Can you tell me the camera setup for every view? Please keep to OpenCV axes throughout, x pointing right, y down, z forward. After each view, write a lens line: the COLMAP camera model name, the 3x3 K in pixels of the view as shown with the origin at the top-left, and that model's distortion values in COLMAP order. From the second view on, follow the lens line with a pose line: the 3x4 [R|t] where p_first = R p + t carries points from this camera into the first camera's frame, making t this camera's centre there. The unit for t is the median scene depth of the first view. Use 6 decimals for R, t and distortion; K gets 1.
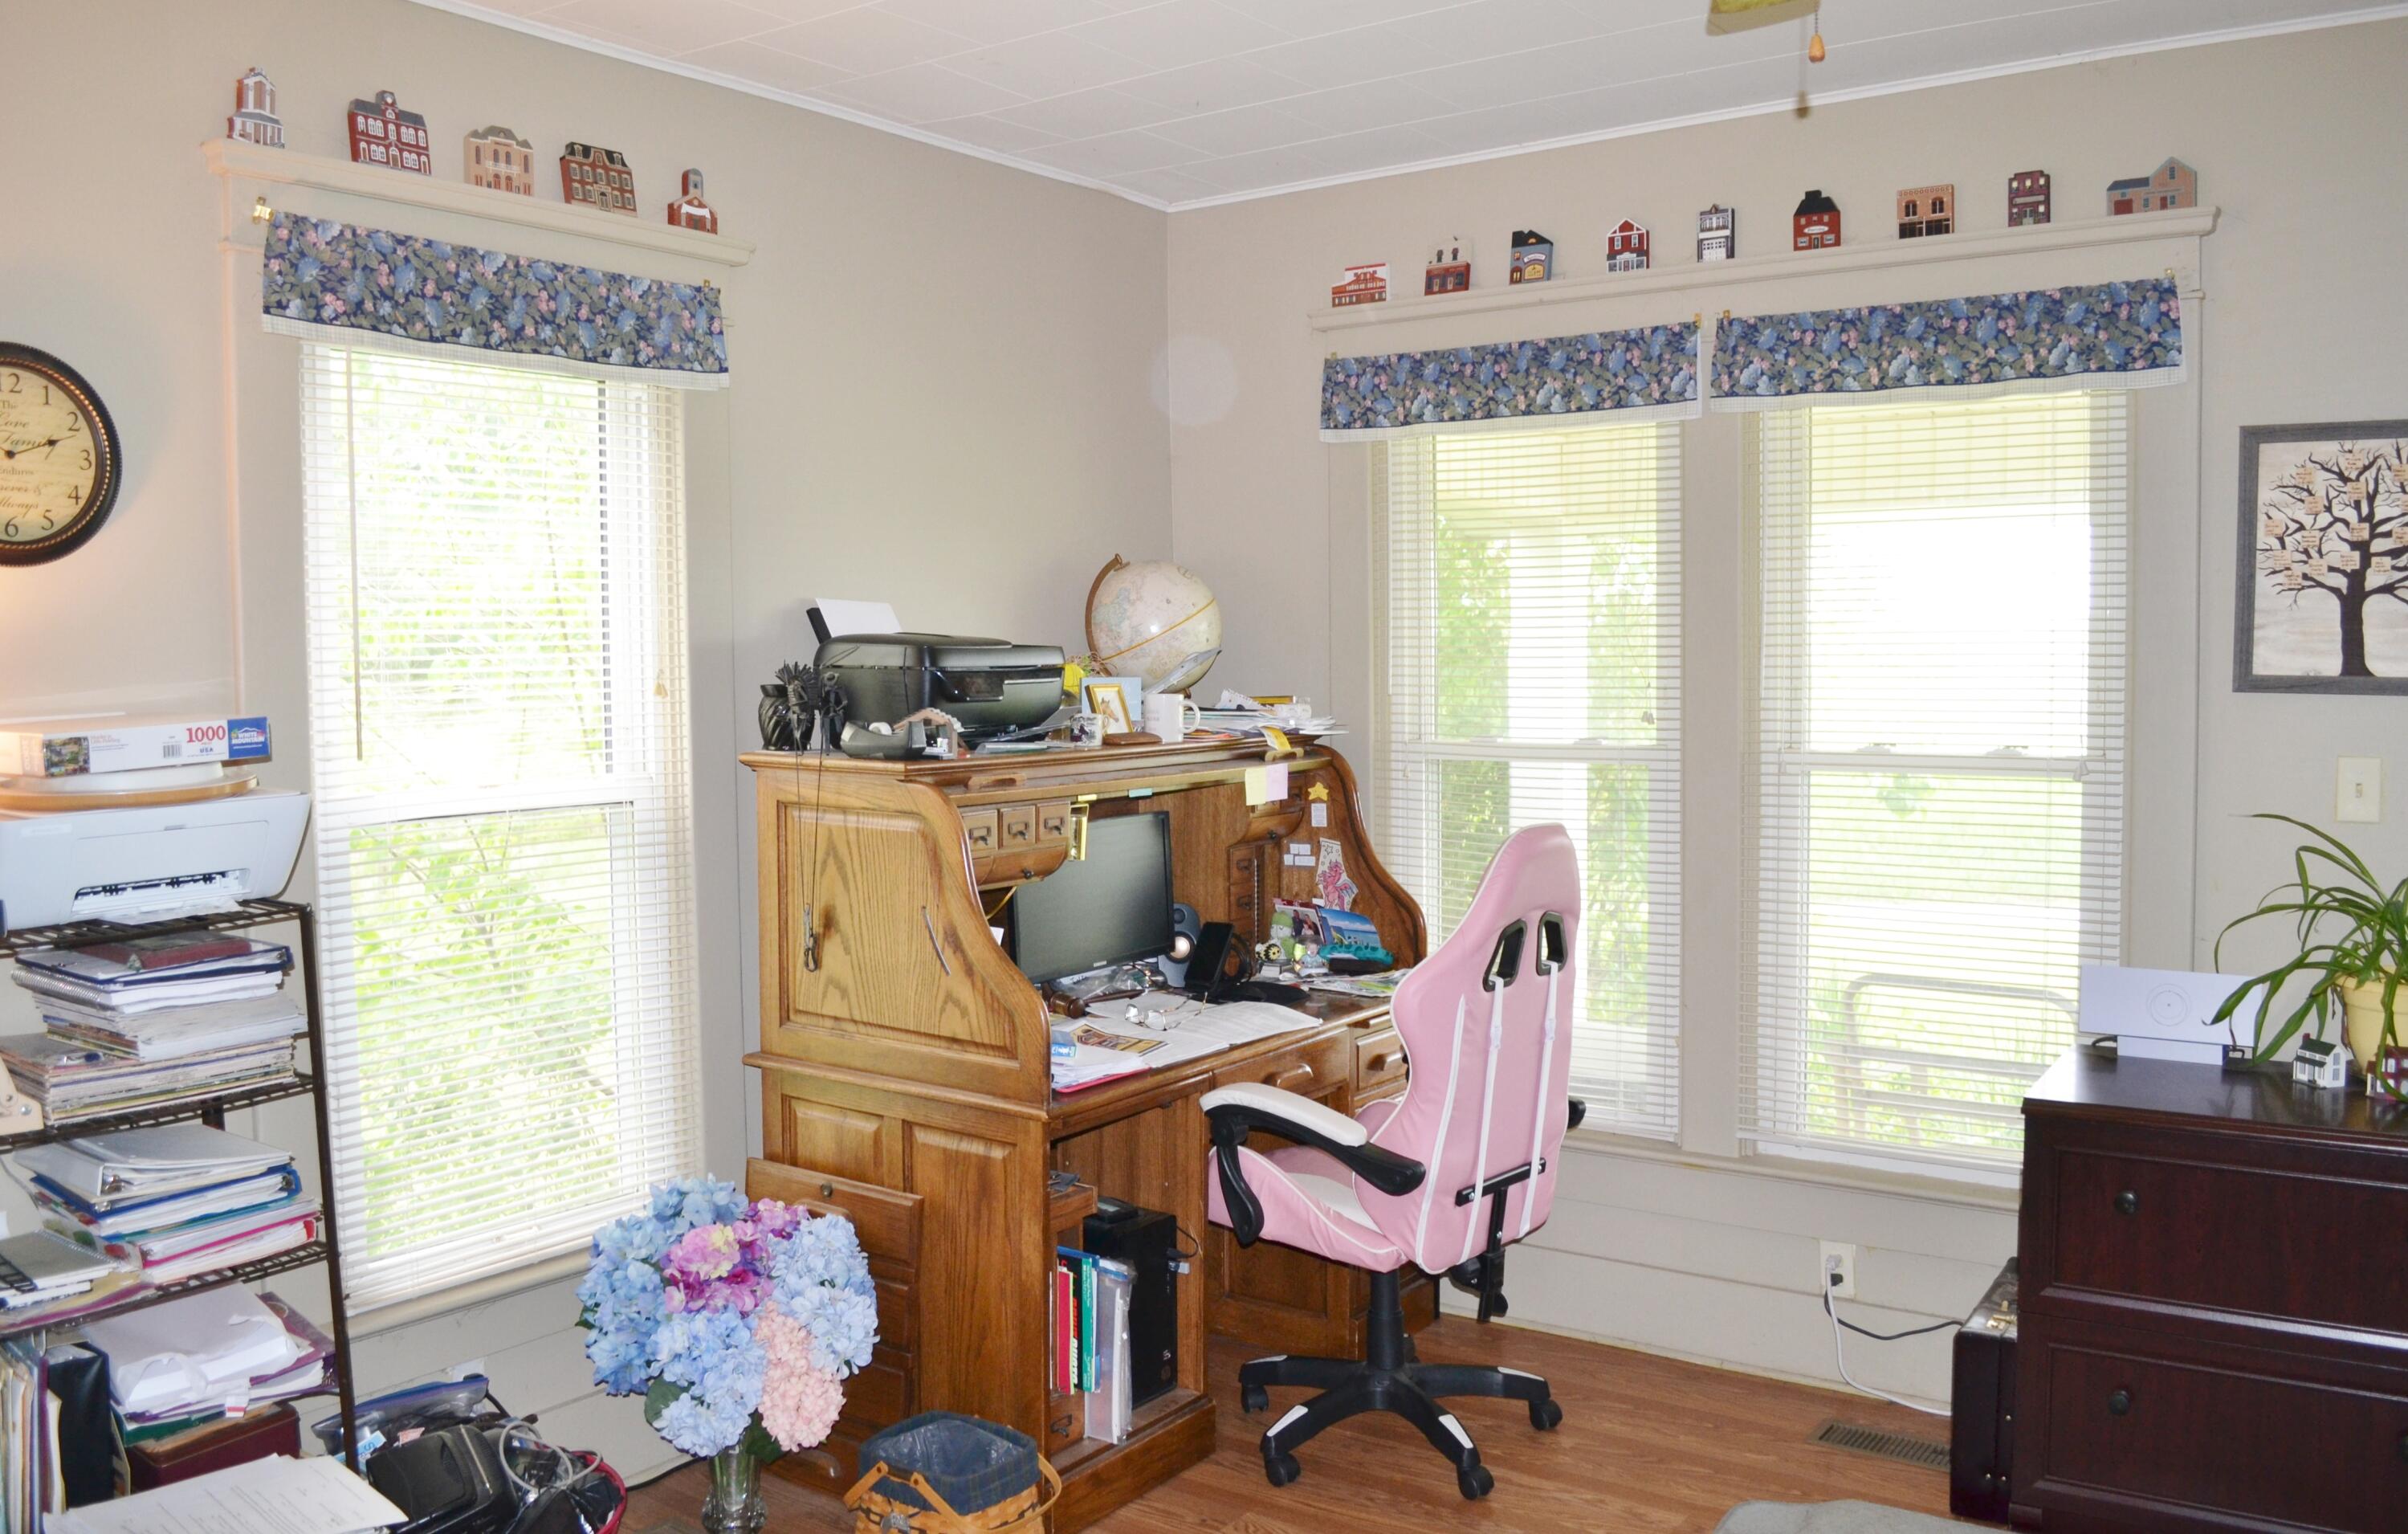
lens RADIAL K [[1985.8, 0, 1204.0], [0, 1985.8, 767.0], [0, 0, 1]] dist [-0.074871, -0.000510]
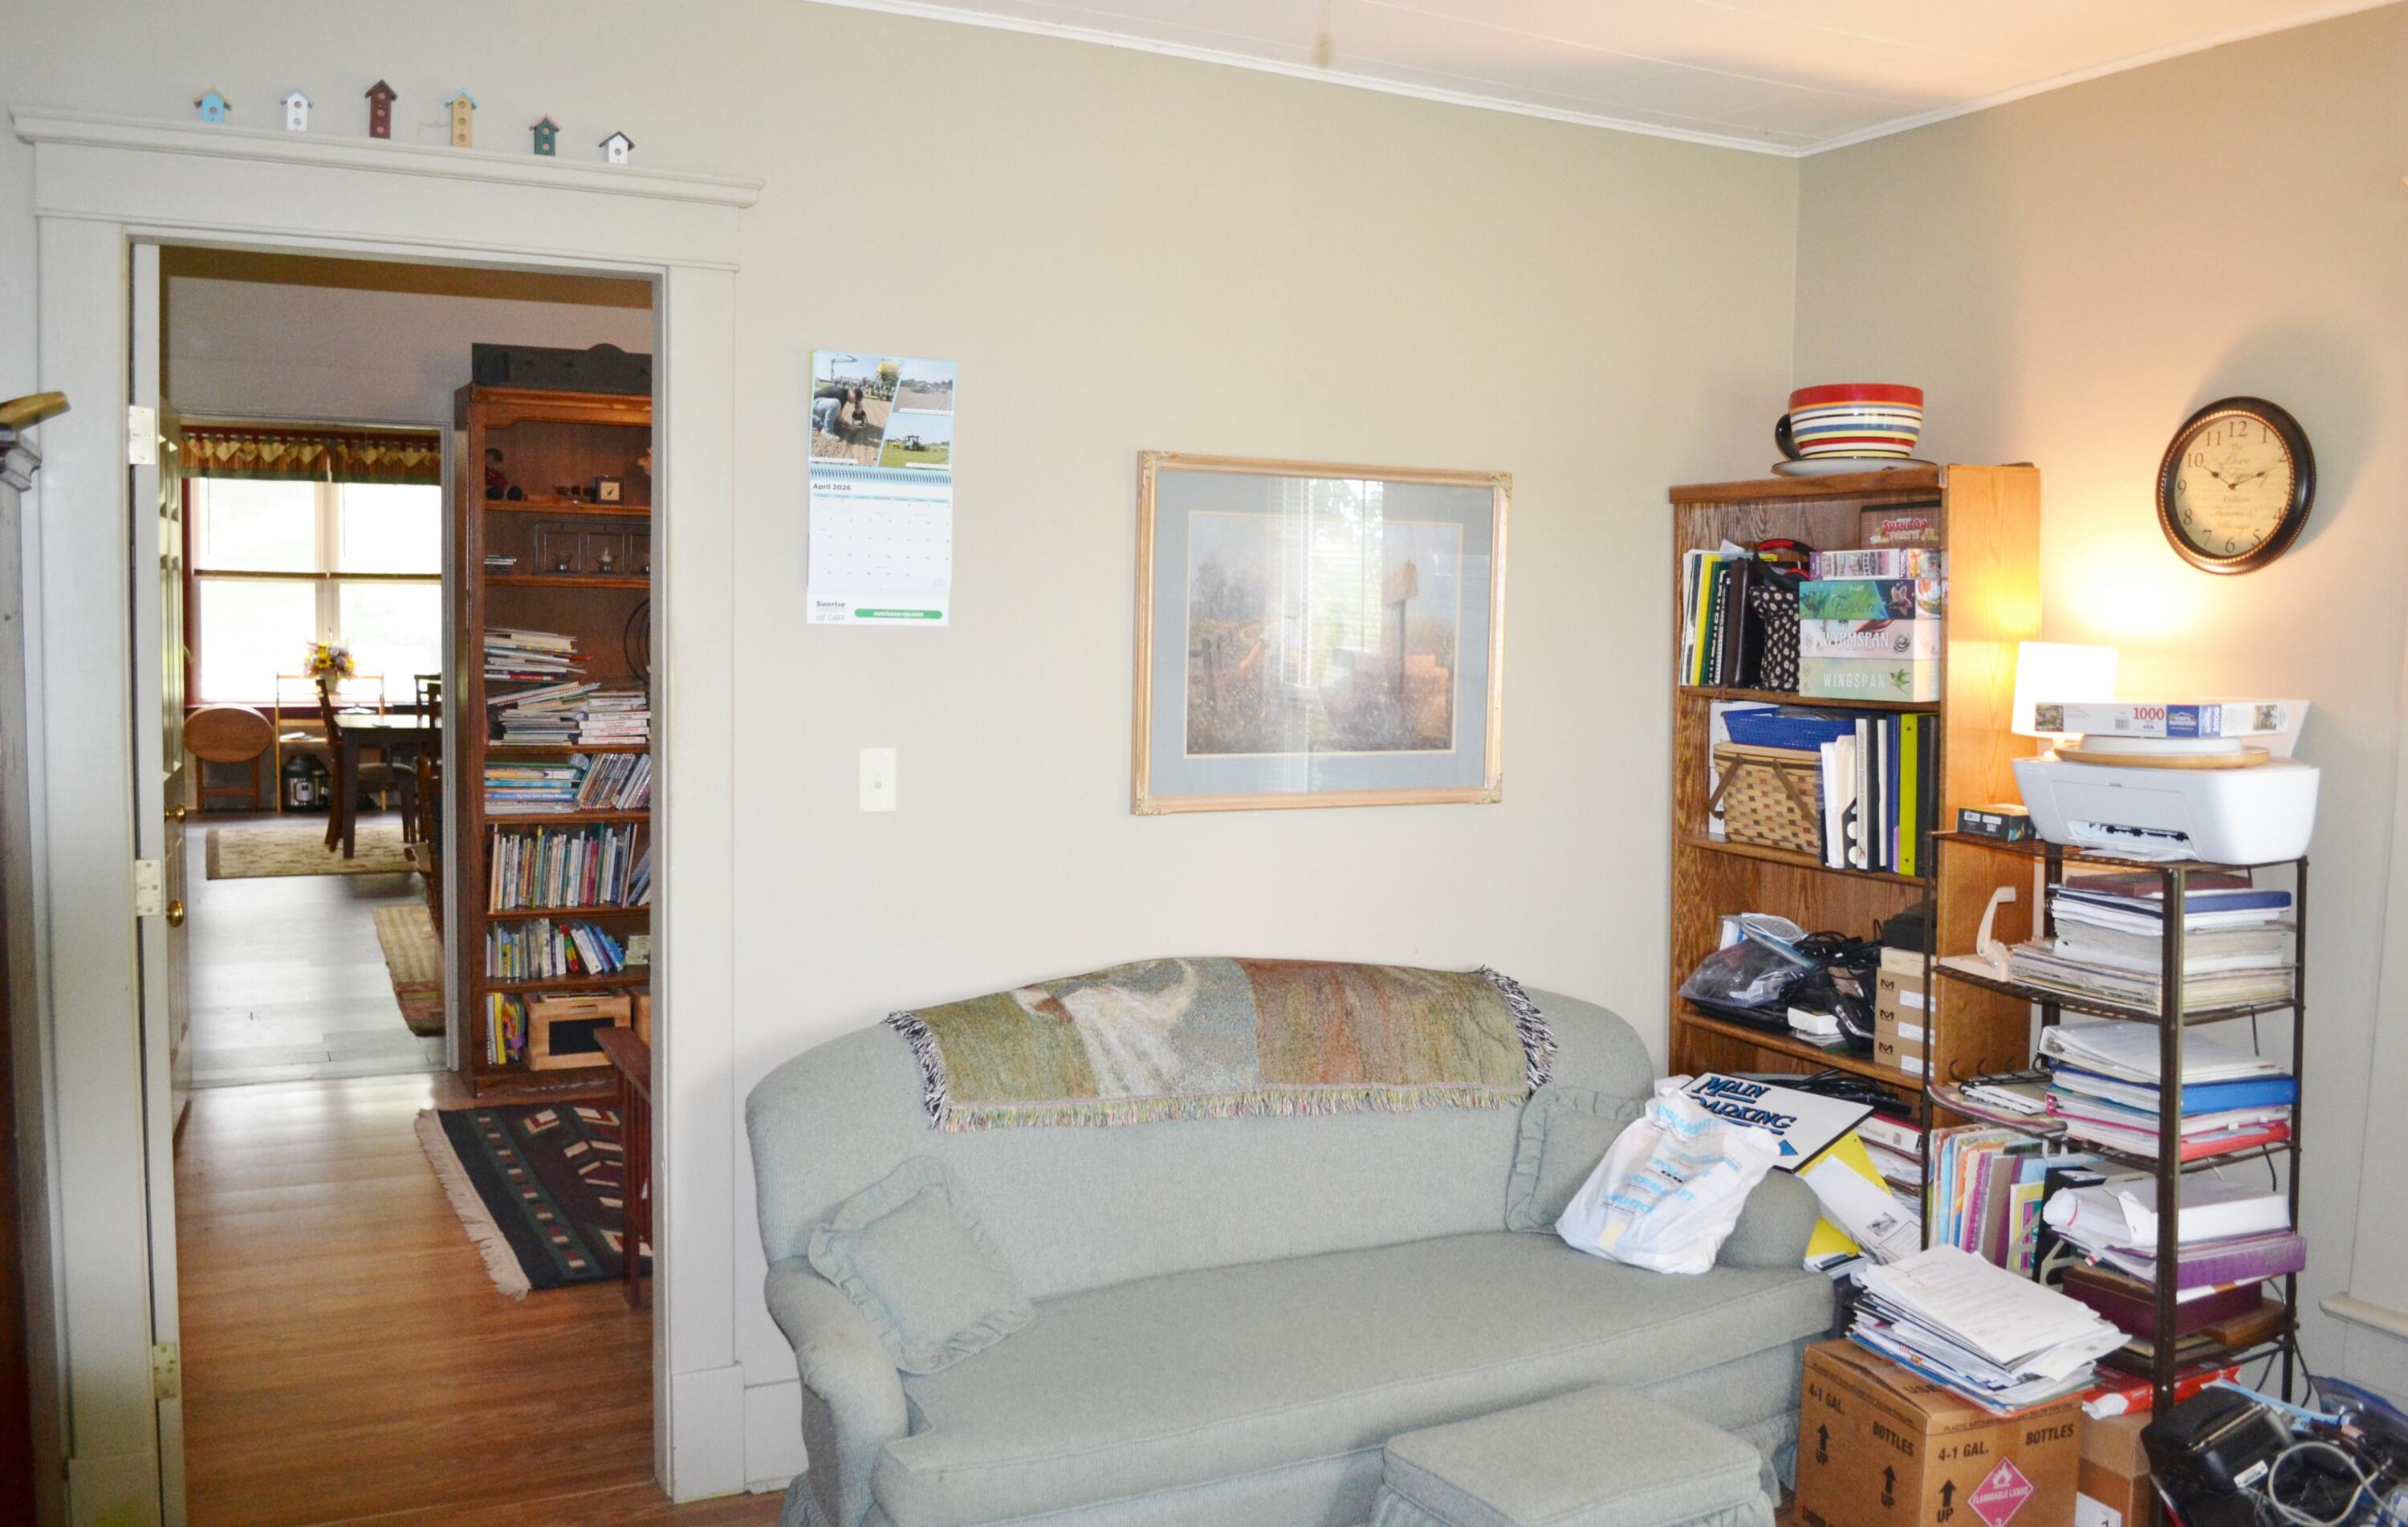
lens RADIAL K [[1985.7, 0, 1204.0], [0, 1985.7, 763.5], [0, 0, 1]] dist [-0.074871, -0.000510]
pose [[-0.460885, 0.074074, -0.884363, 0.822119], [-0.072826, 0.989993, 0.120874, -0.088572], [0.884467, 0.120114, -0.450878, 1.005507]]
